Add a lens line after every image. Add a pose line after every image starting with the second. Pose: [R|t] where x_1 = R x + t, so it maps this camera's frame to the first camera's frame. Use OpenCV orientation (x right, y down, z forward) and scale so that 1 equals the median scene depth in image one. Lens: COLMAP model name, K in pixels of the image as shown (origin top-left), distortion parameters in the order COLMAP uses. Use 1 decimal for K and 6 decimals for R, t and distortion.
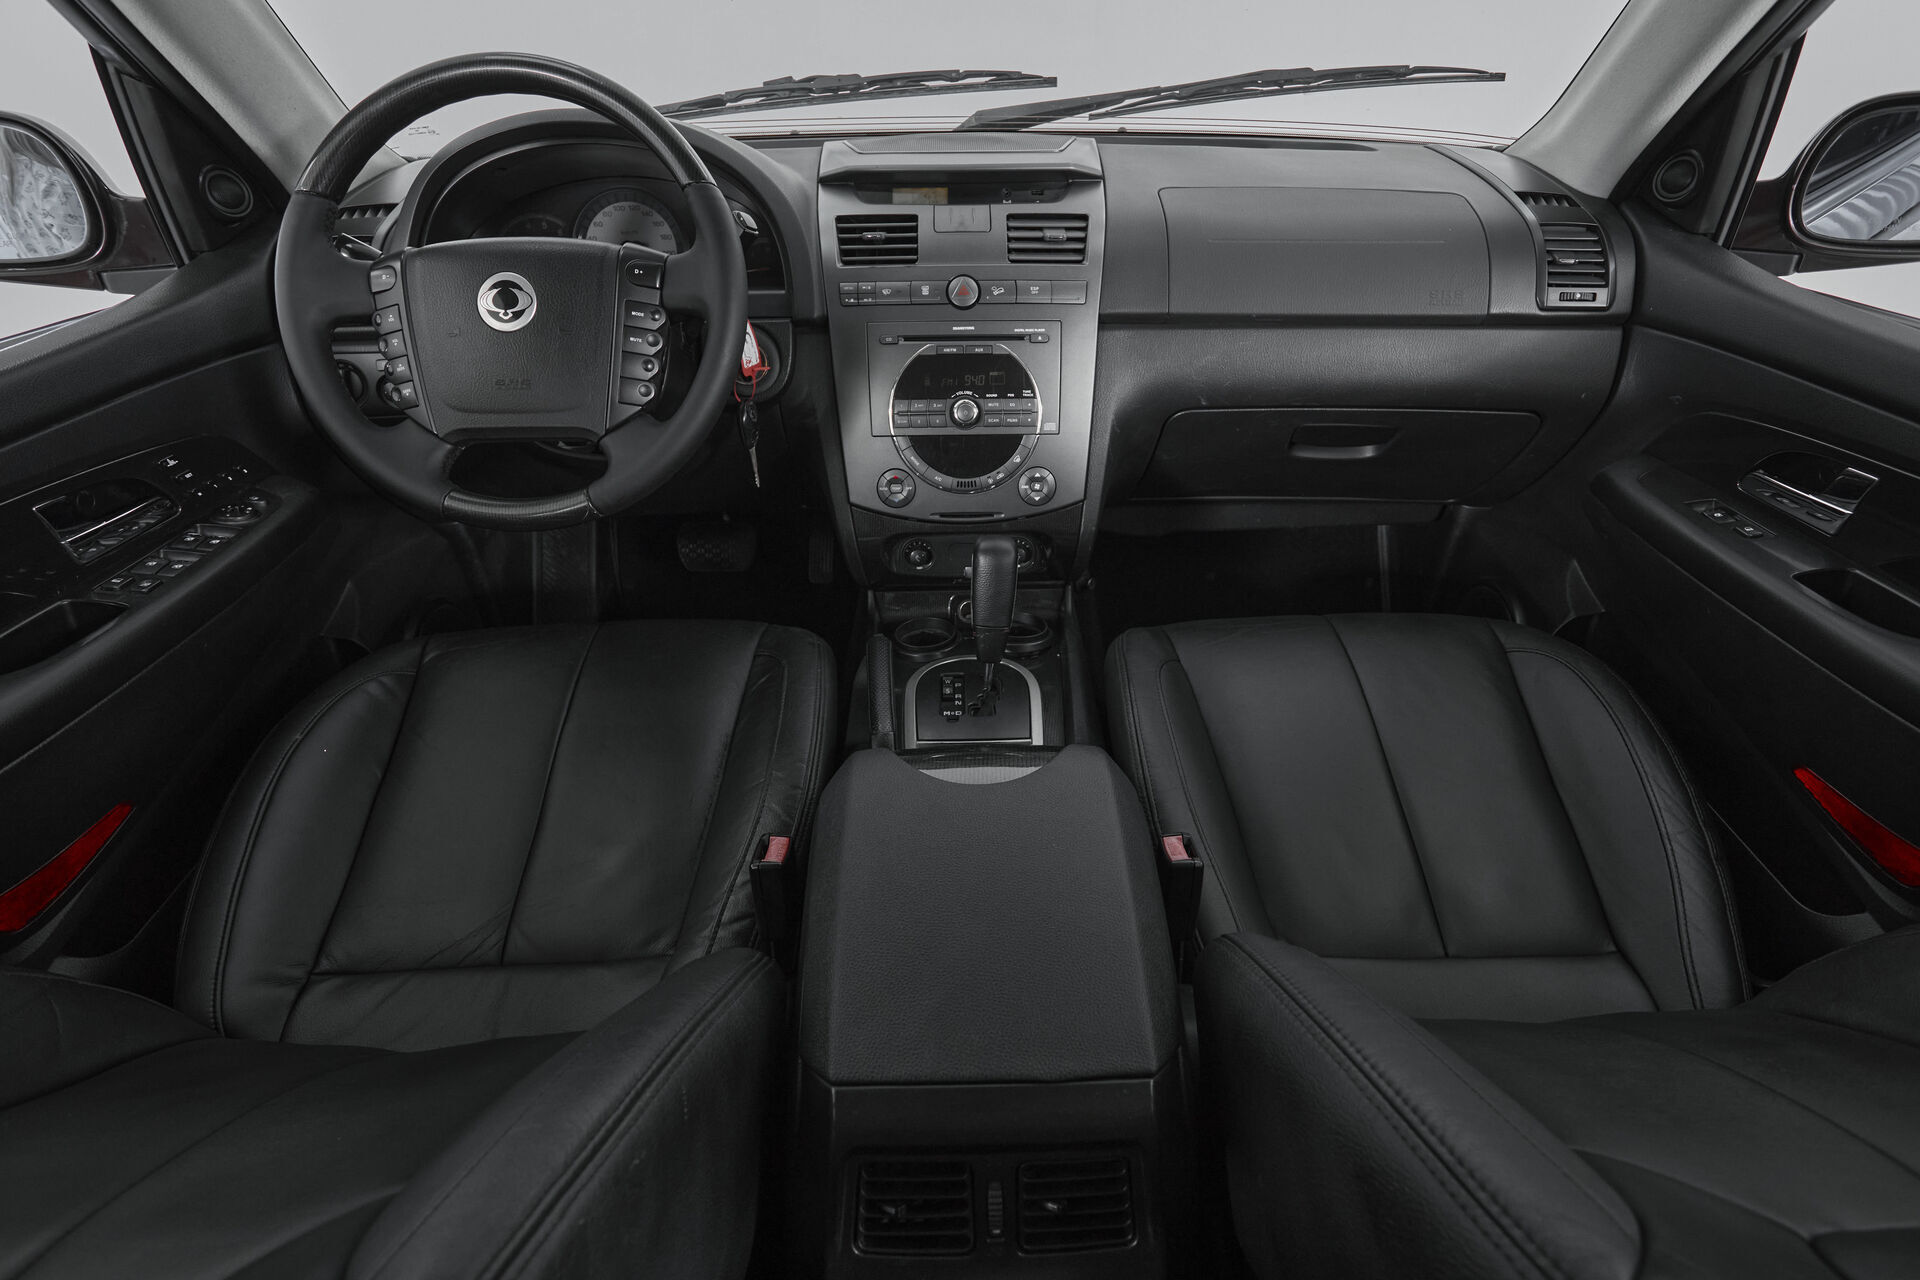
lens RADIAL K [[953.0, 0, 979.7], [0, 953.0, 658.4], [0, 0, 1]] dist [-0.000592, -0.004182]
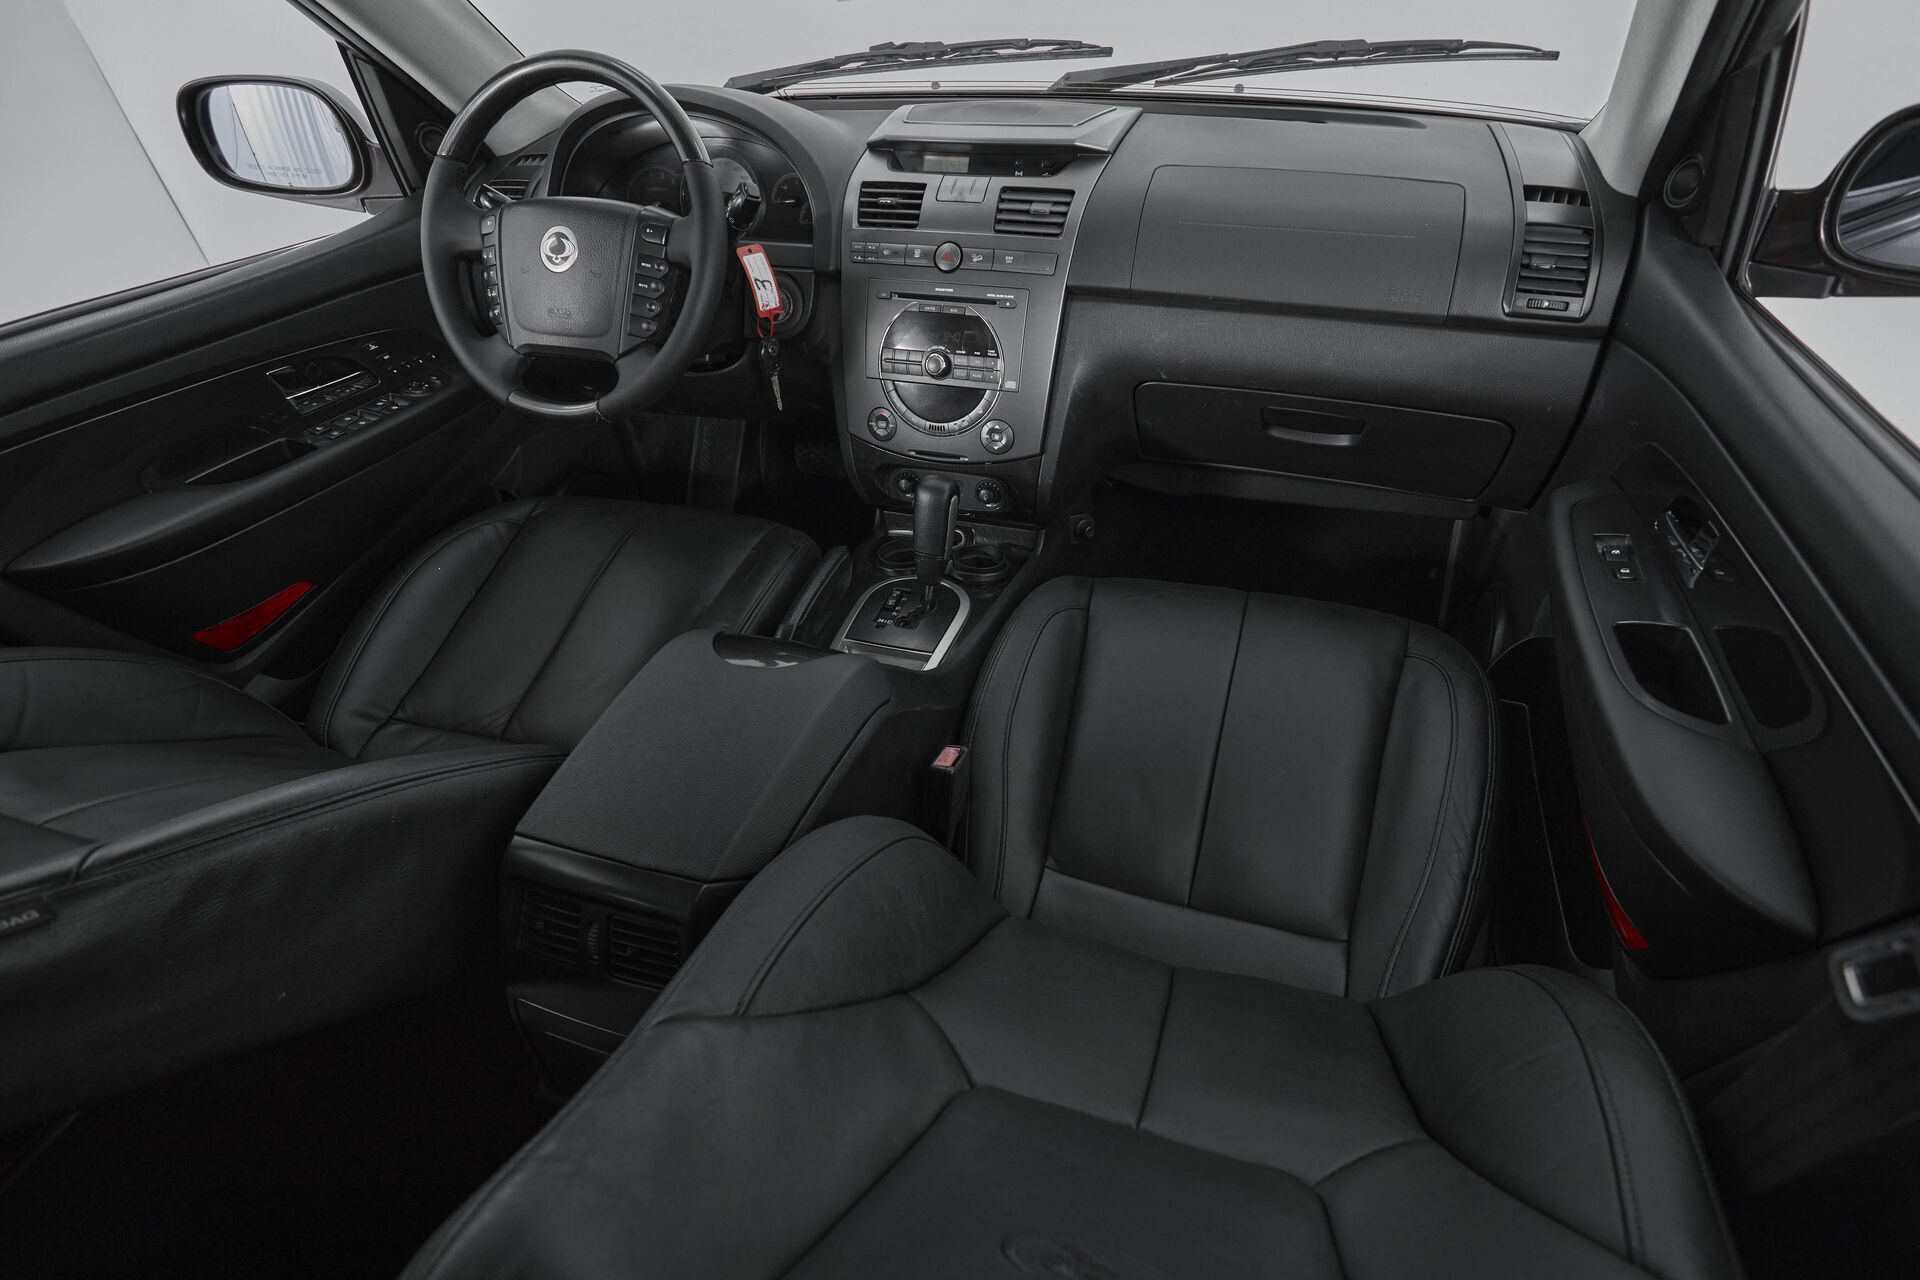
lens RADIAL K [[953.0, 0, 995.0], [0, 953.0, 659.9], [0, 0, 1]] dist [-0.000592, -0.004182]
pose [[0.946142, 0.180936, -0.268473, 0.420904], [-0.158087, 0.981869, 0.104602, -0.040349], [0.282532, -0.056527, 0.957591, -0.096426]]
